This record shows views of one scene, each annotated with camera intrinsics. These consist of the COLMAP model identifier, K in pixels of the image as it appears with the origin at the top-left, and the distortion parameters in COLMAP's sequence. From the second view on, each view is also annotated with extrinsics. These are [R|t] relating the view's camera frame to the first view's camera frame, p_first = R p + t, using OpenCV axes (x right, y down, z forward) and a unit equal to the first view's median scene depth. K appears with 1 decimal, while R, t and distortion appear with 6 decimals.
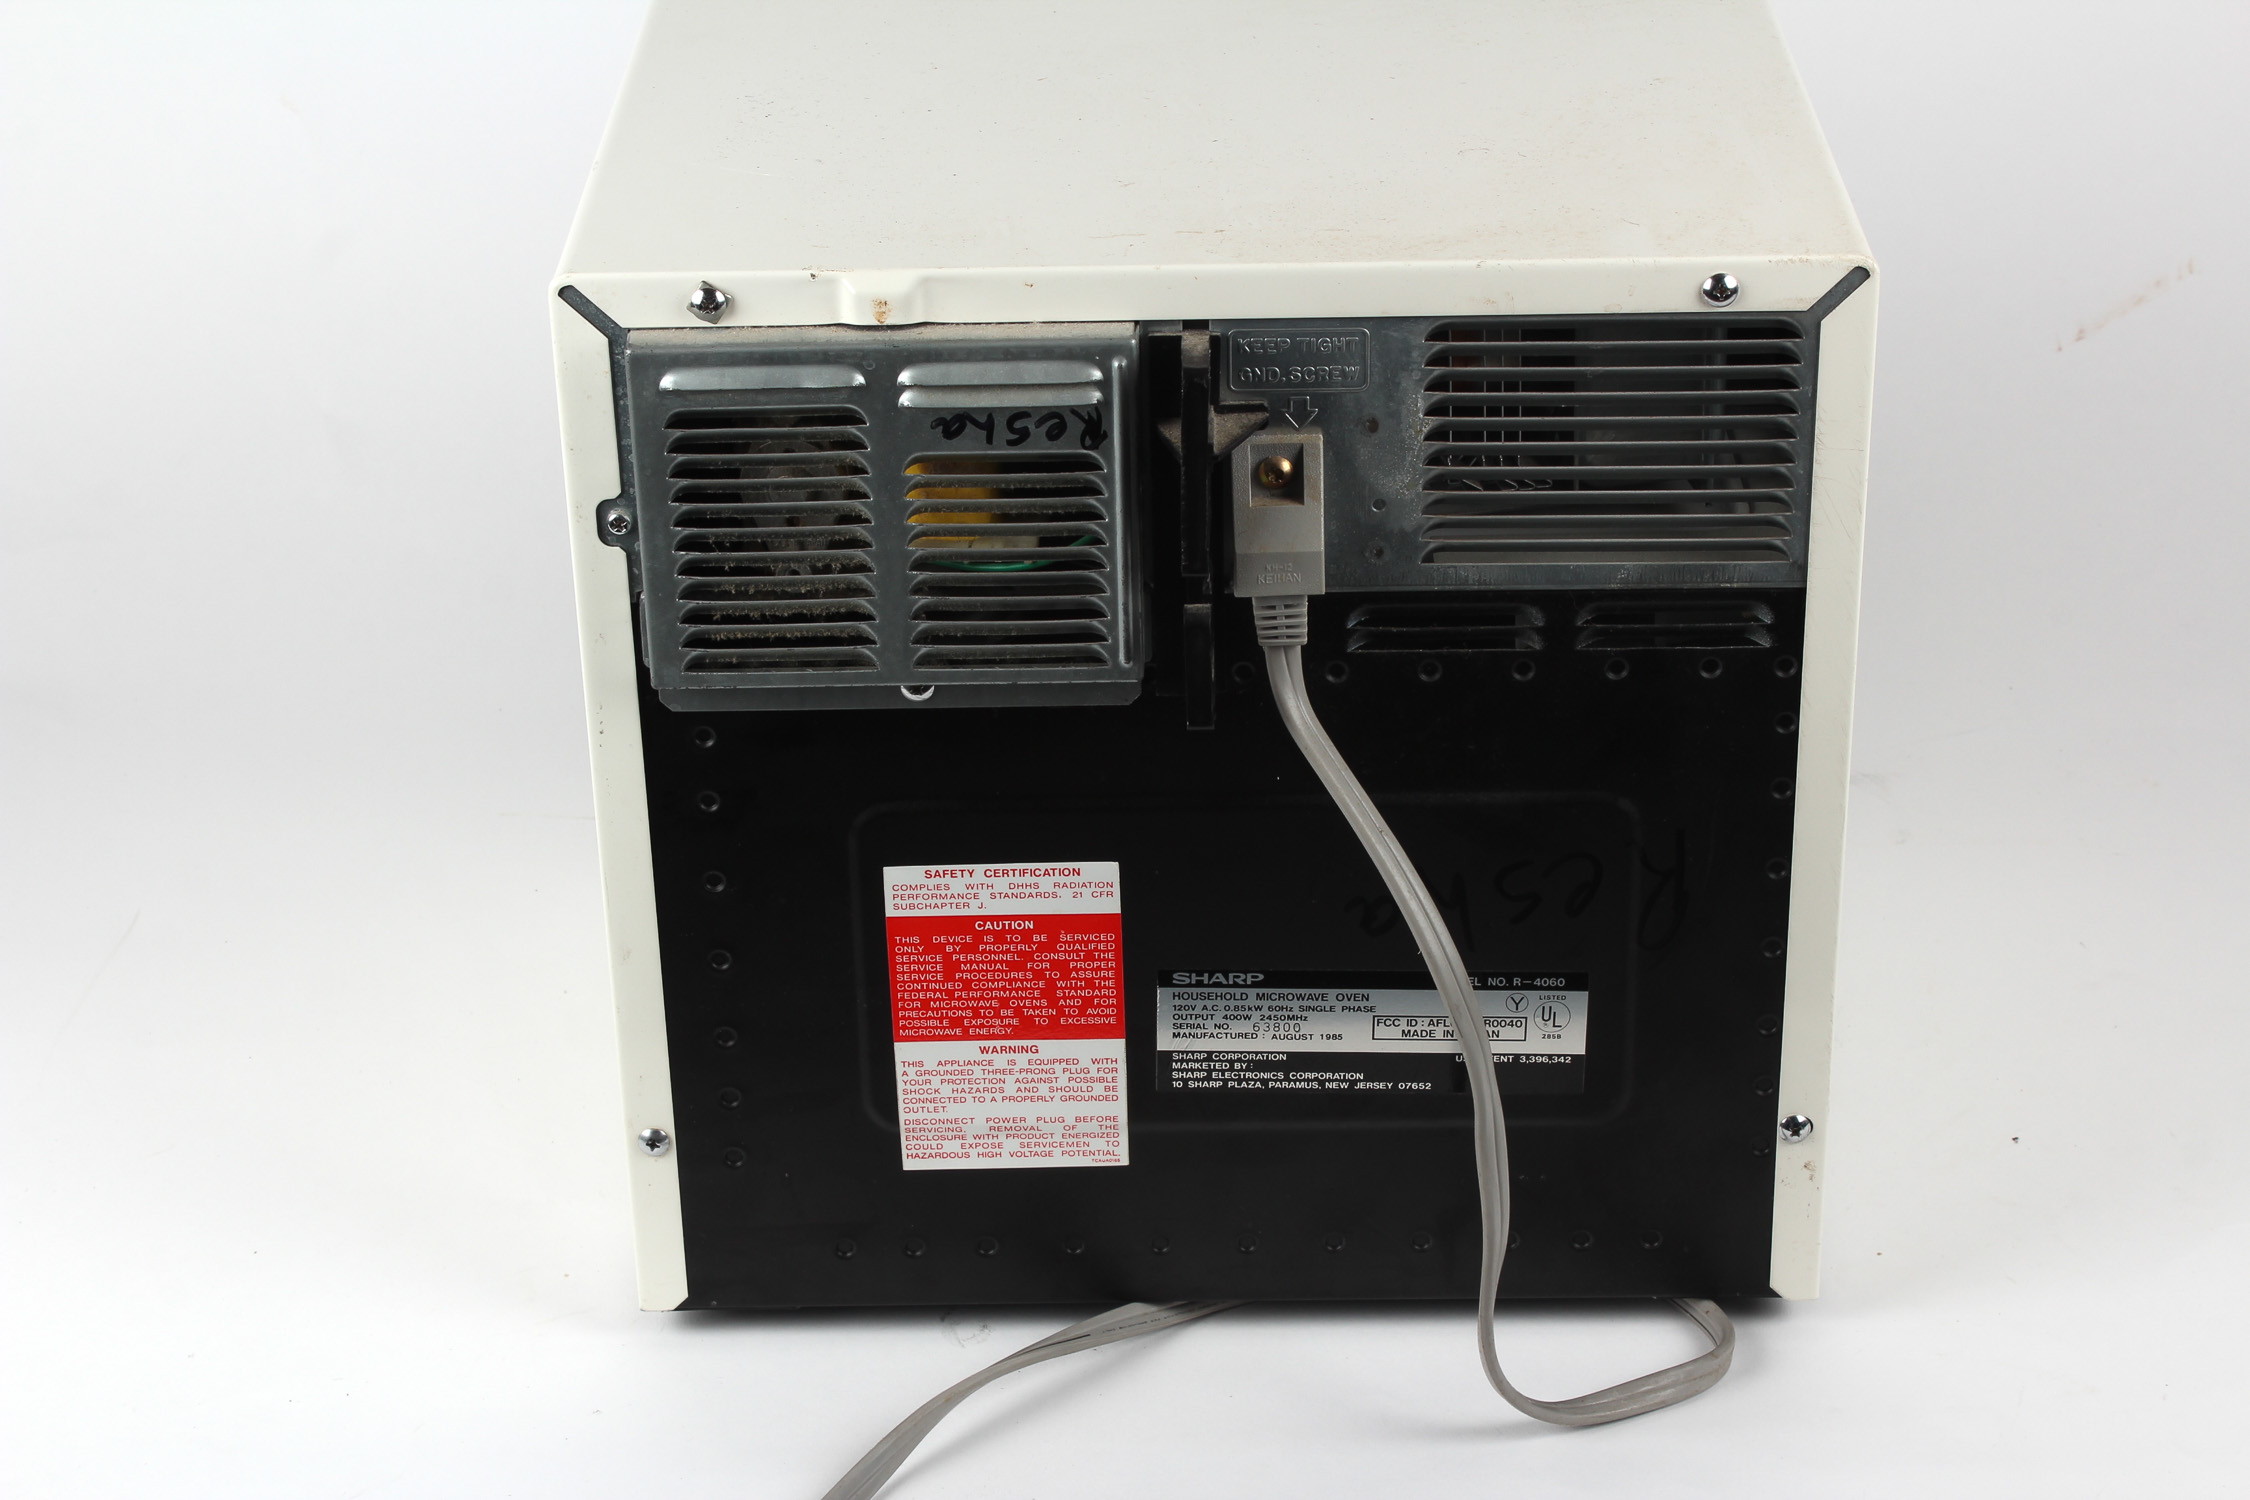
lens RADIAL K [[2870.2, 0, 1125.0], [0, 2870.2, 750.0], [0, 0, 1]] dist [-0.068410, -0.002641]
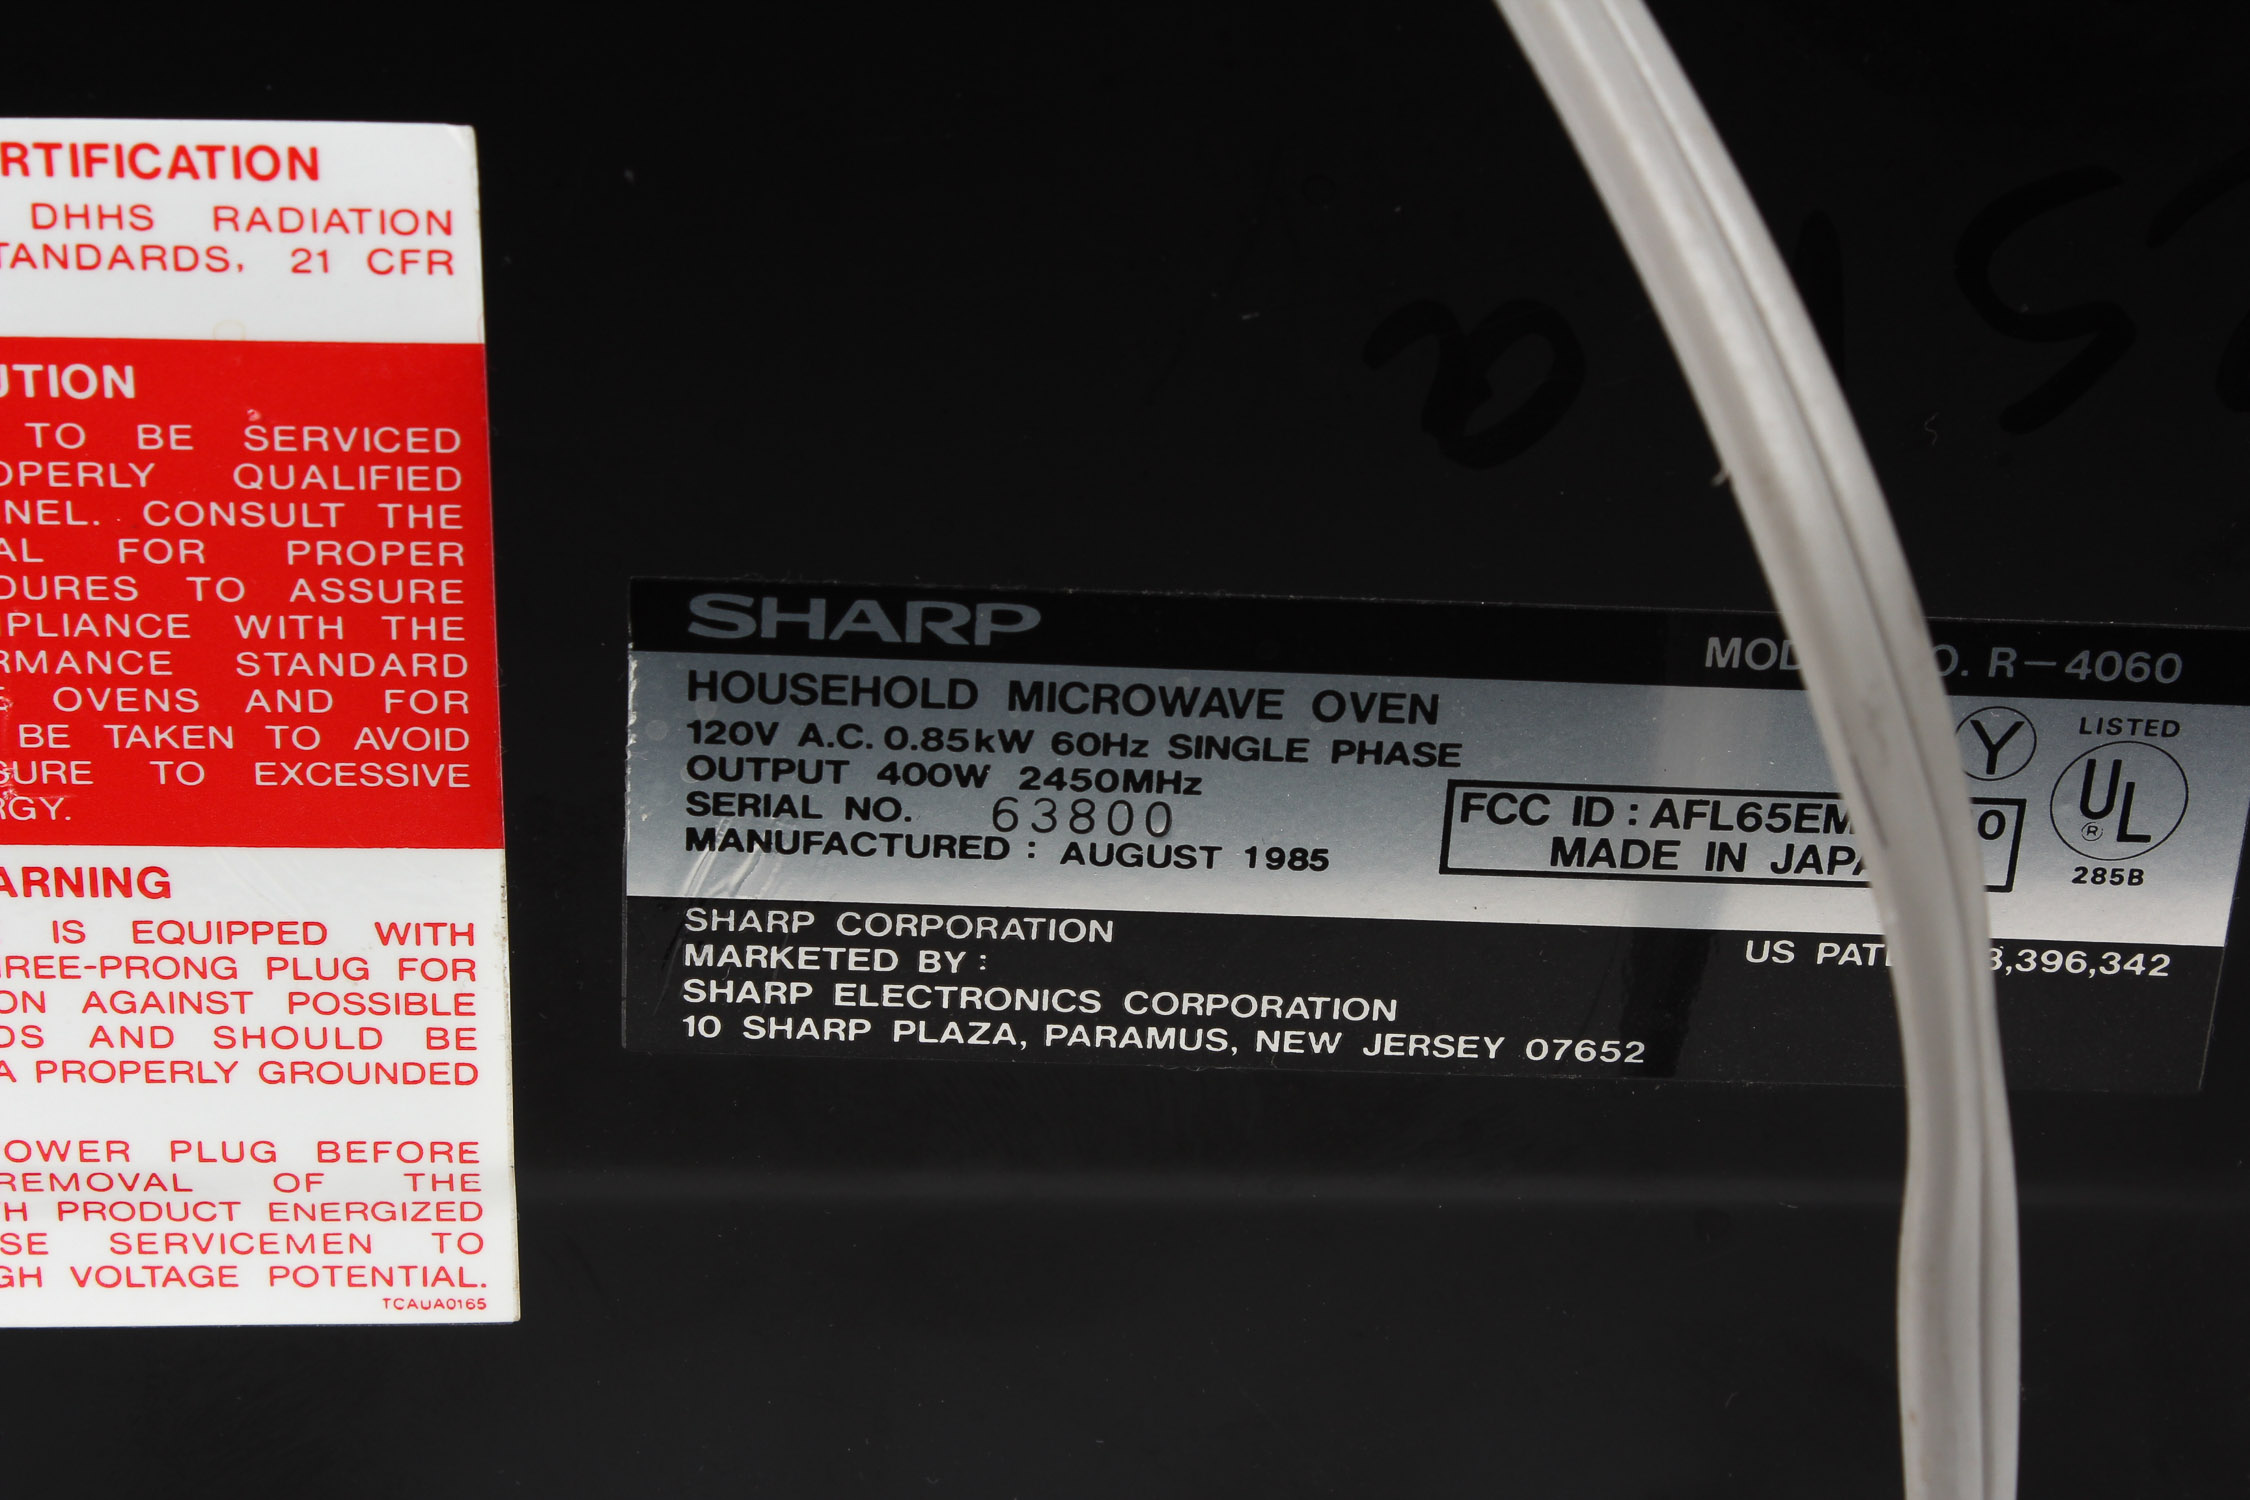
lens RADIAL K [[5281.6, 0, 1125.0], [0, 5281.6, 750.0], [0, 0, 1]] dist [0.039806, 0.320404]
pose [[0.996571, 0.023484, 0.079340, 0.018193], [-0.027804, 0.998165, 0.053793, 0.064496], [-0.077931, -0.055814, 0.995395, 0.518381]]
